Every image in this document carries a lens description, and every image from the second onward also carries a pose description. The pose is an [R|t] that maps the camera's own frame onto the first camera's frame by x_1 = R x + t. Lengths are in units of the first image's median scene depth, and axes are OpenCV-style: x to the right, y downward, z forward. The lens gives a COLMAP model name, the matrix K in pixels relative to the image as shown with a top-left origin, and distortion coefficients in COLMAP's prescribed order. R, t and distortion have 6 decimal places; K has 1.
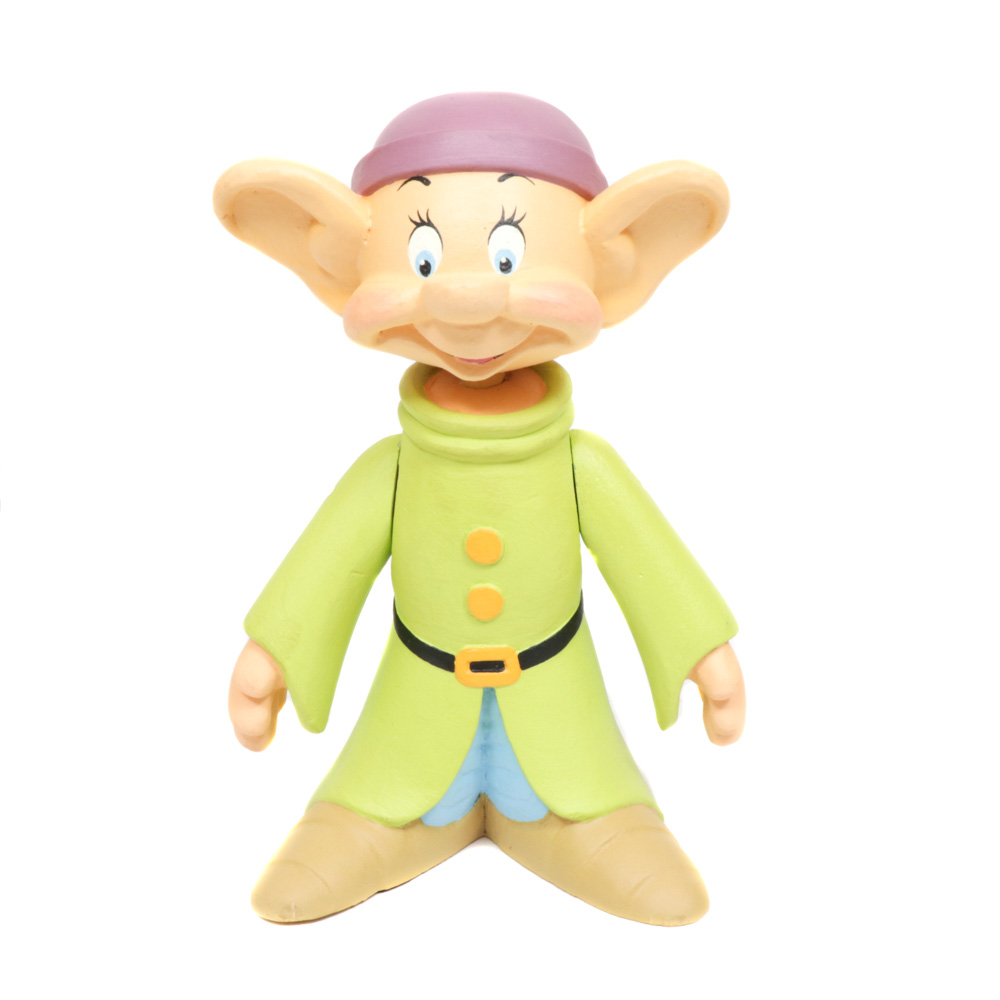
lens RADIAL K [[1936.7, 0, 497.6], [0, 1936.7, 500.4], [0, 0, 1]] dist [-0.050151, 0.000000]
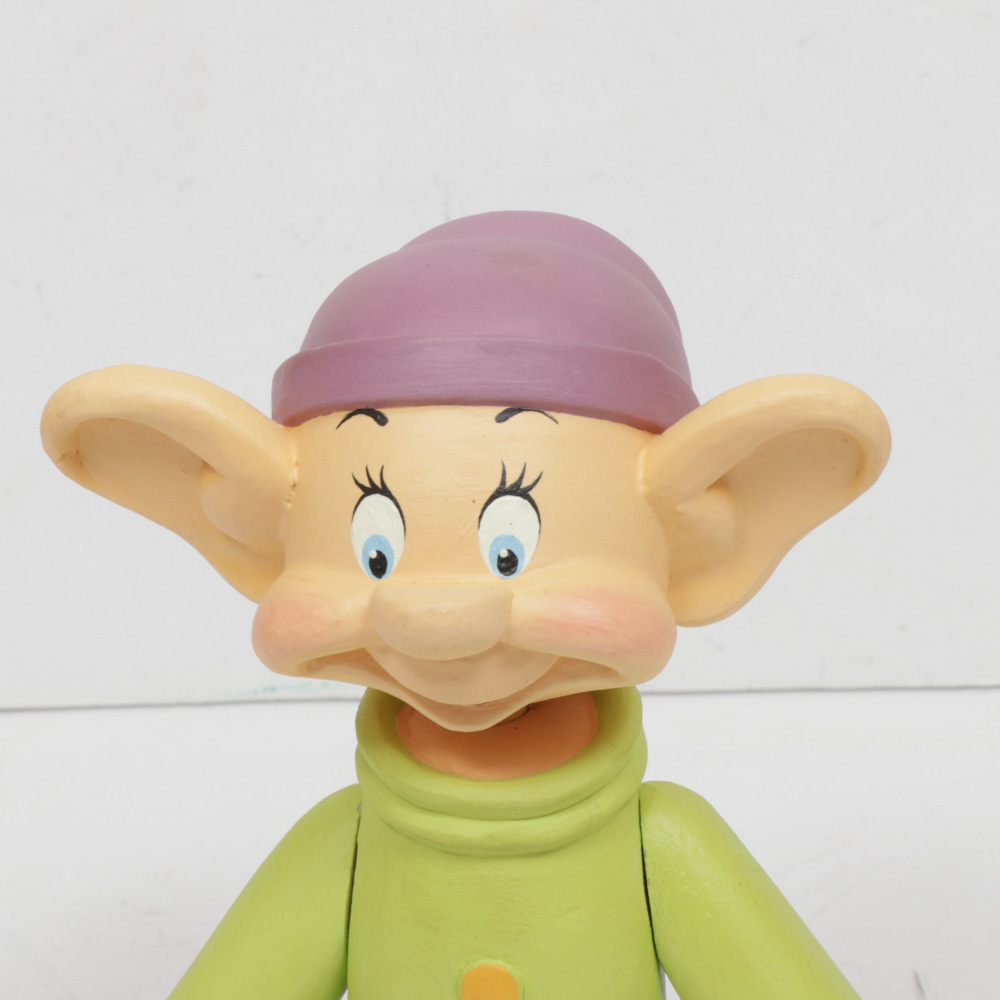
lens RADIAL K [[3712.1, 0, 504.5], [0, 3712.1, 502.5], [0, 0, 1]] dist [0.078261, 0.000000]
pose [[0.996290, 0.000784, -0.086050, 0.100291], [0.001532, 0.999638, 0.026847, -0.165327], [0.086040, -0.026879, 0.995929, -0.160906]]
